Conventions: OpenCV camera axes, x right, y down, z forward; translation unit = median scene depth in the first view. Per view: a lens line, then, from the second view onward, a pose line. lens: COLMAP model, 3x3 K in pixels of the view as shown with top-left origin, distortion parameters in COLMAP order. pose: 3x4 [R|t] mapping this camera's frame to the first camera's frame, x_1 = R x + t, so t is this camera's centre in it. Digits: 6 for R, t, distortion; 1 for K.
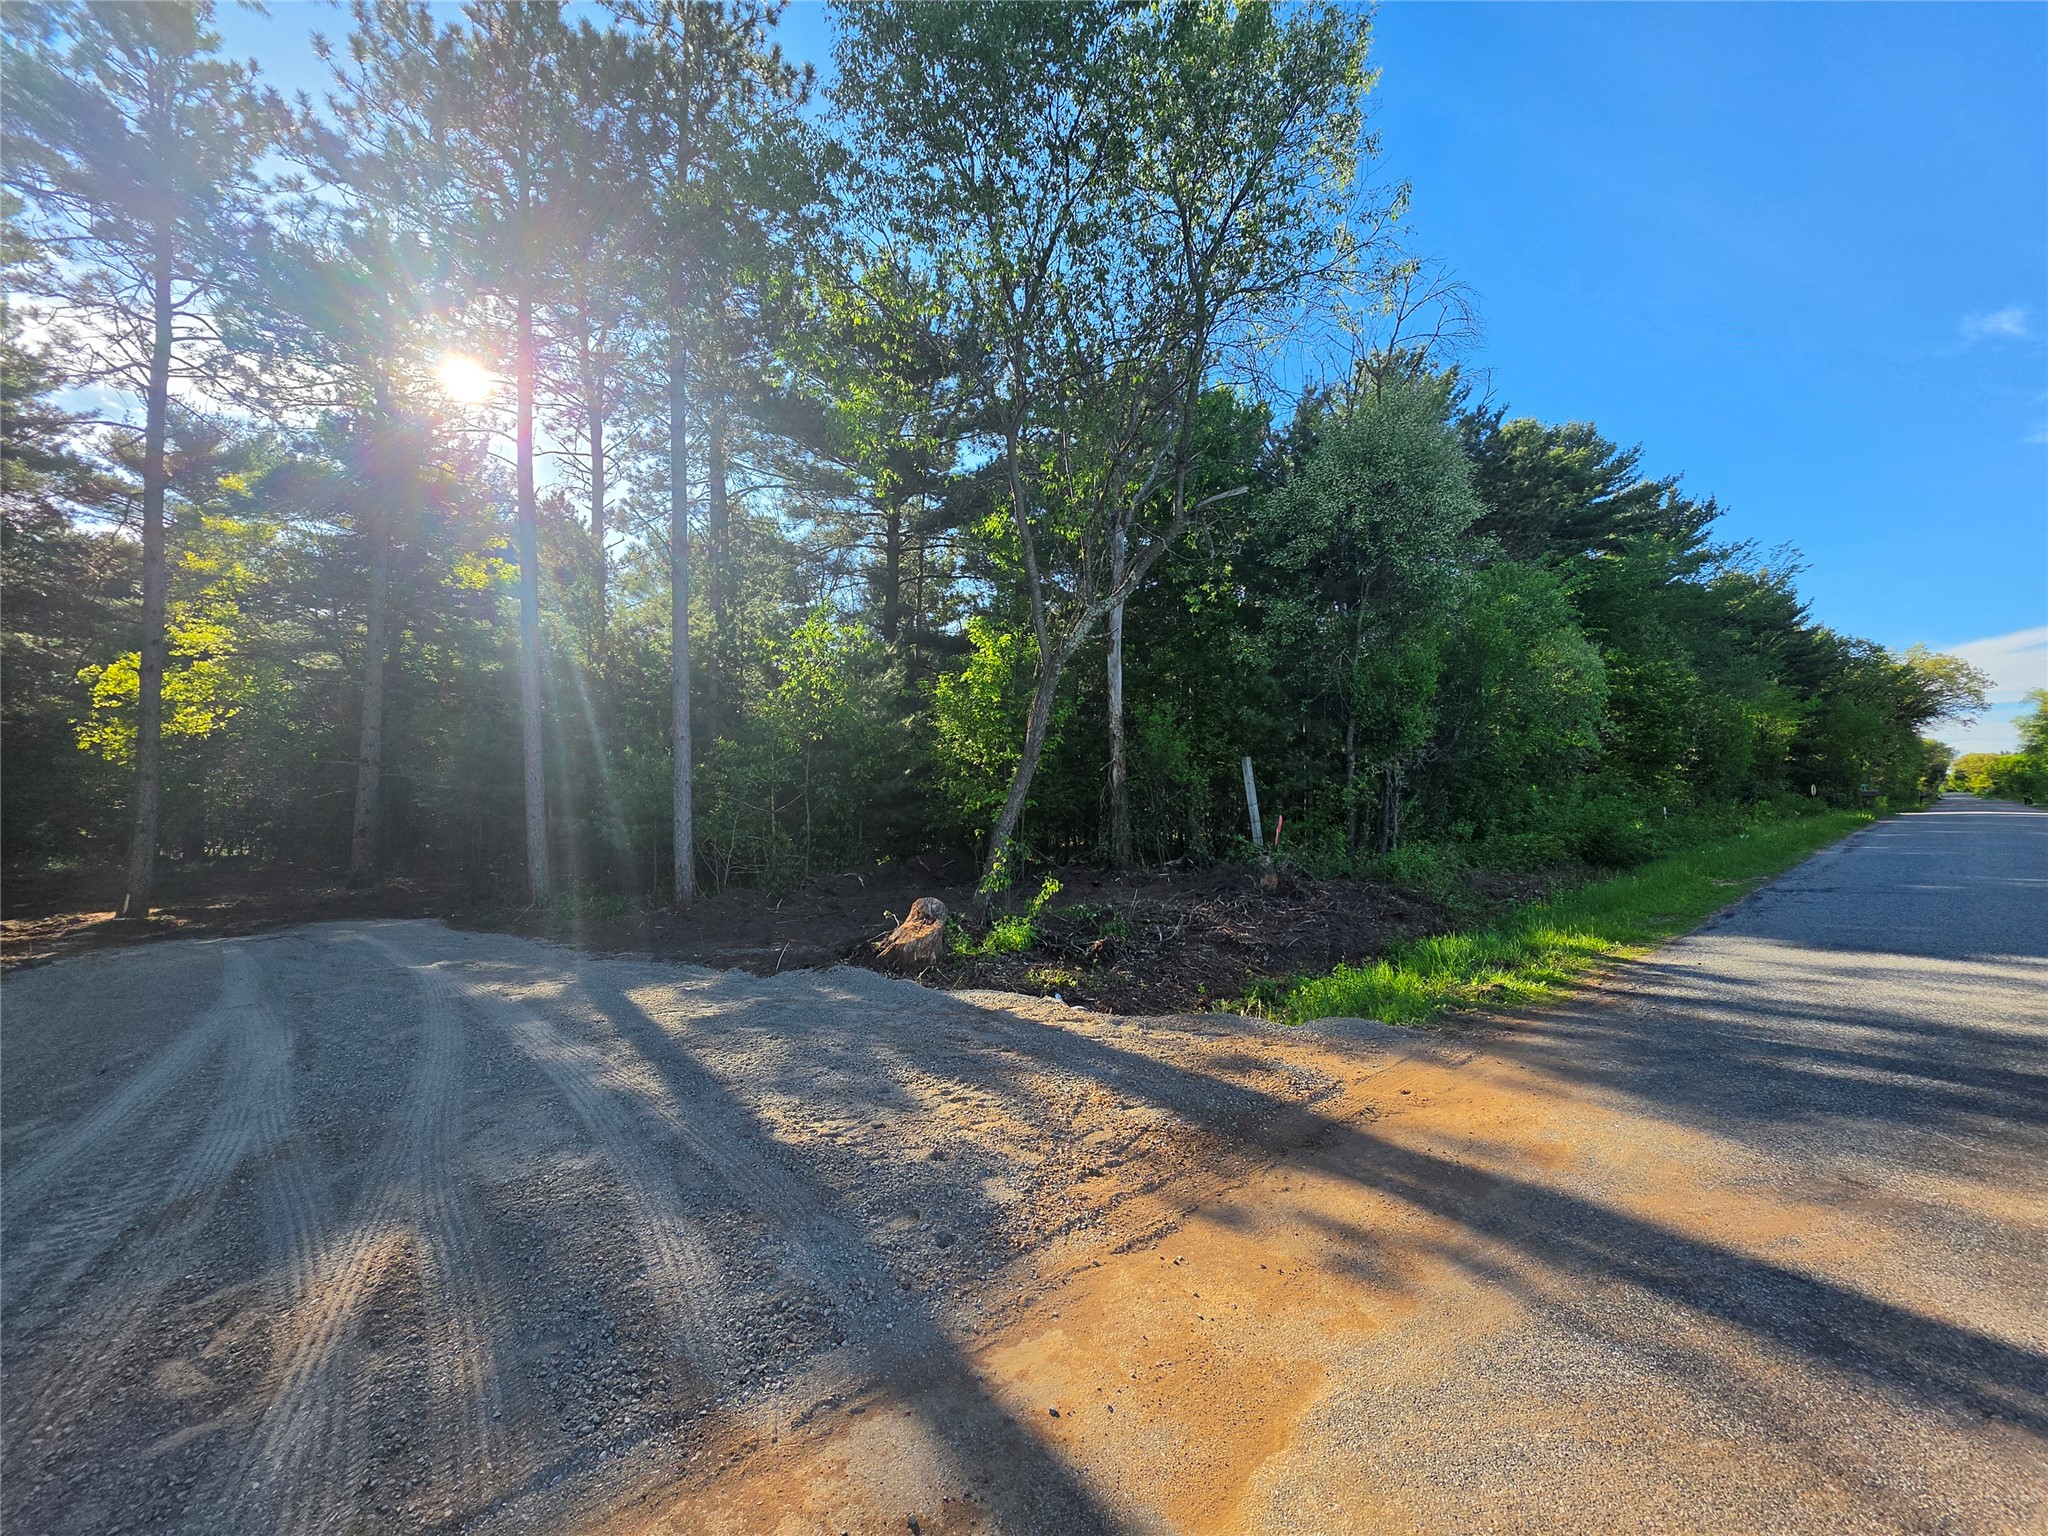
lens RADIAL K [[811.8, 0, 1022.5], [0, 811.8, 761.8], [0, 0, 1]] dist [-0.005978, 0.001987]
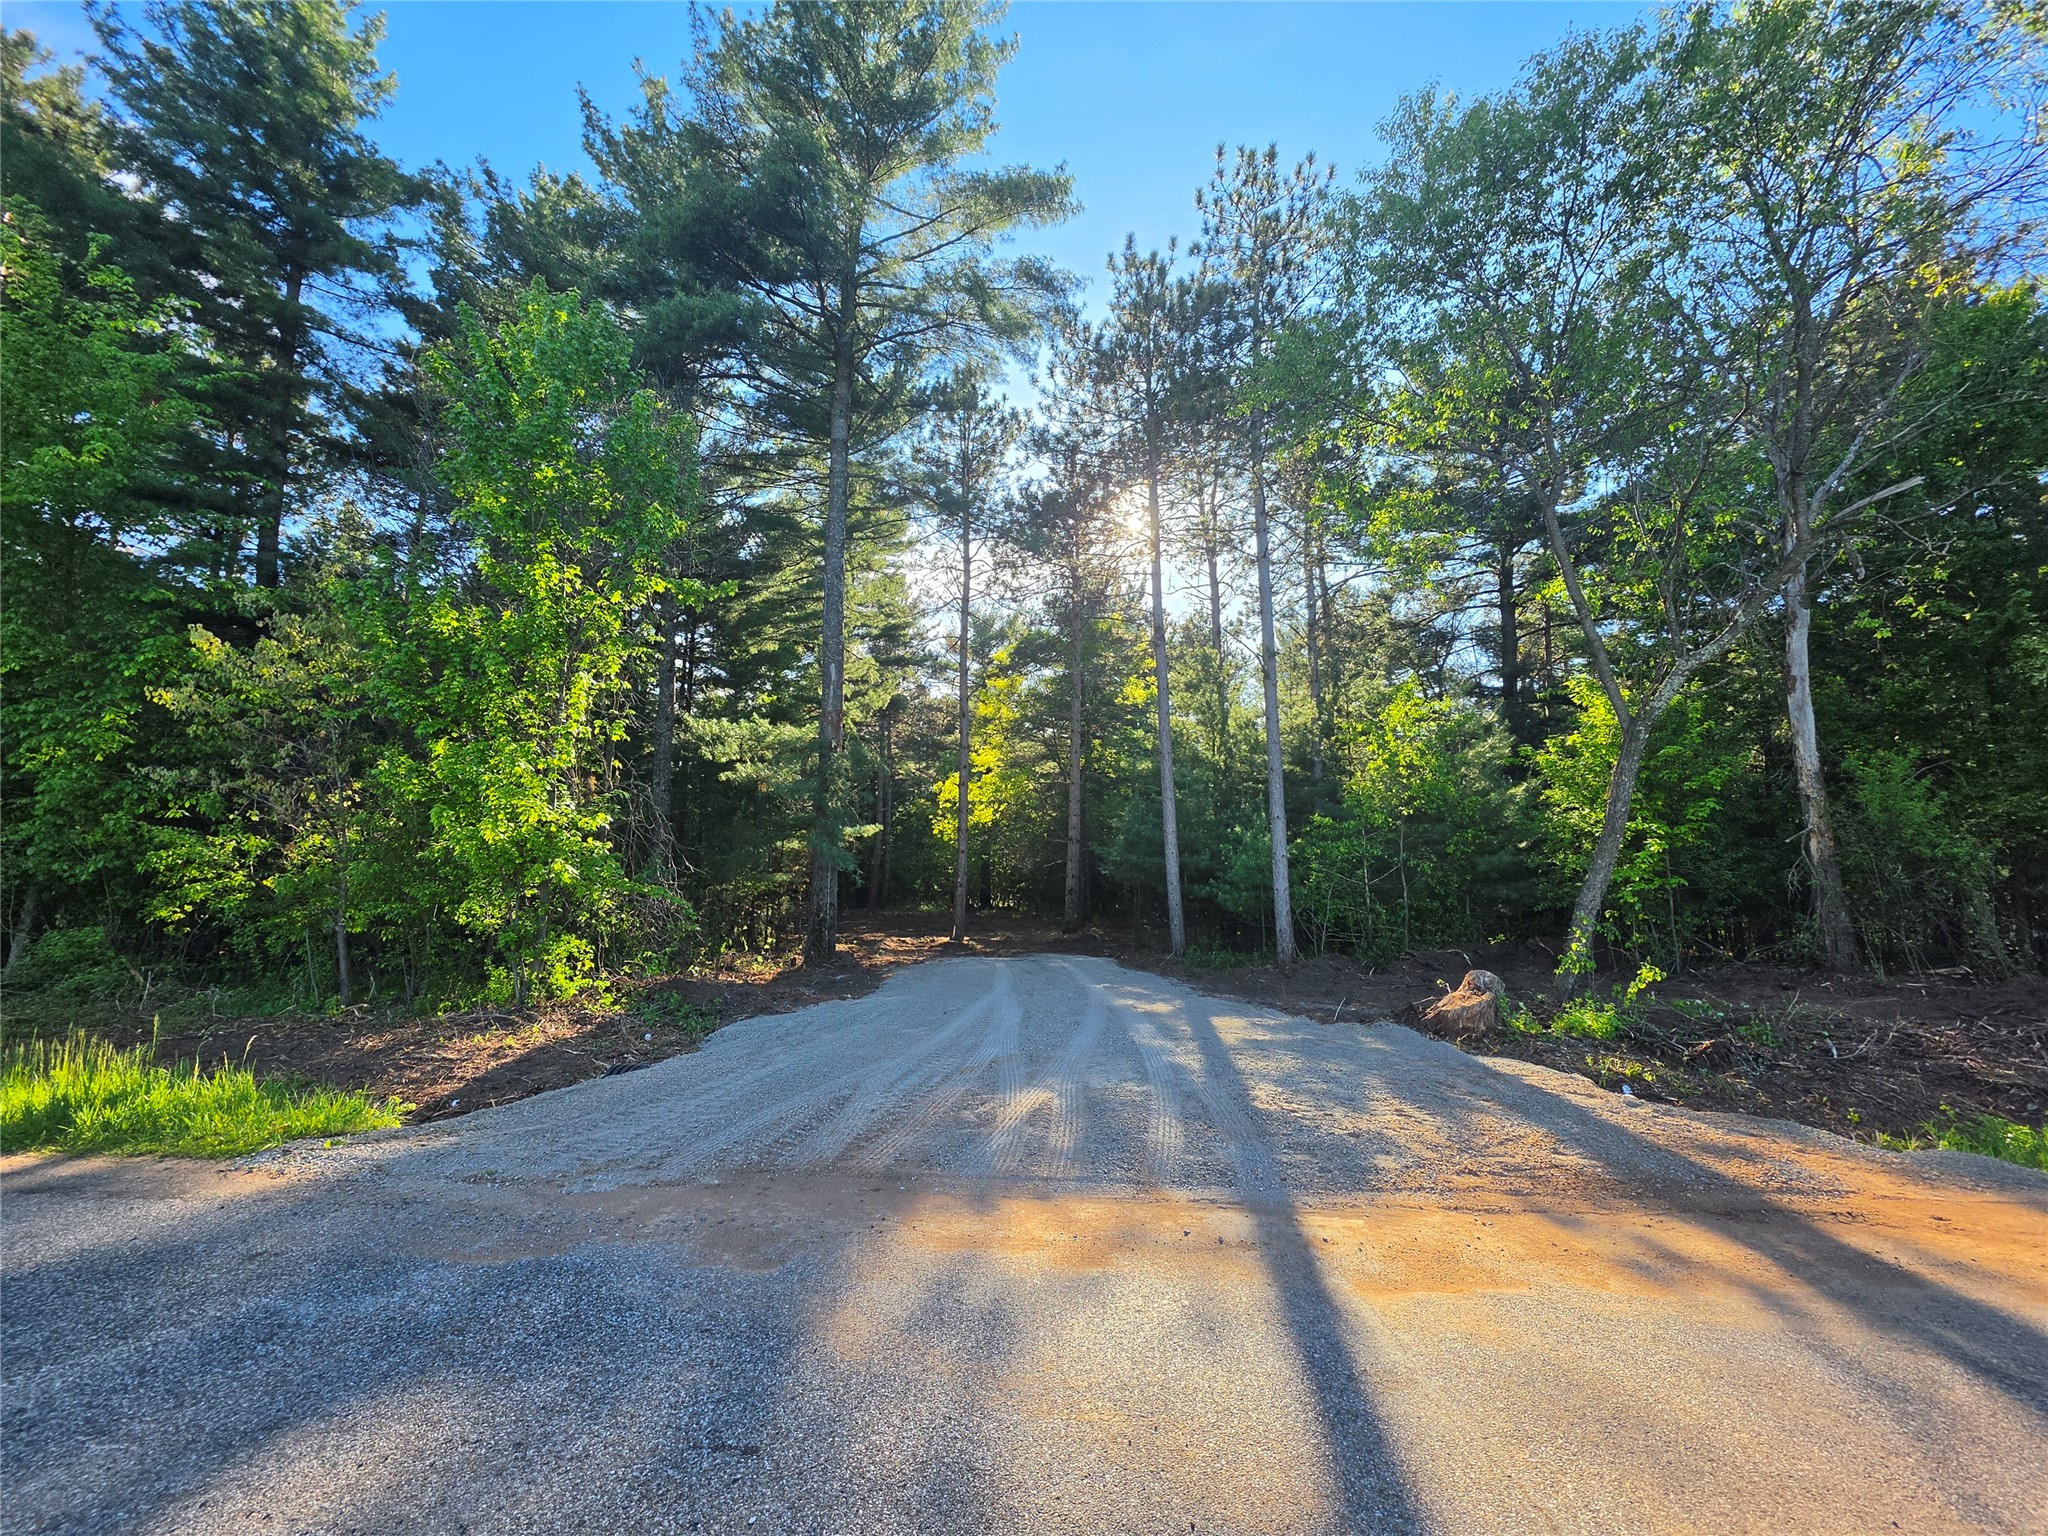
lens RADIAL K [[811.8, 0, 1020.4], [0, 811.8, 769.2], [0, 0, 1]] dist [-0.005978, 0.001987]
pose [[0.727503, -0.070154, -0.682509, 0.094439], [0.015289, 0.996169, -0.086098, -0.003374], [0.685935, 0.052202, 0.725788, -0.083251]]
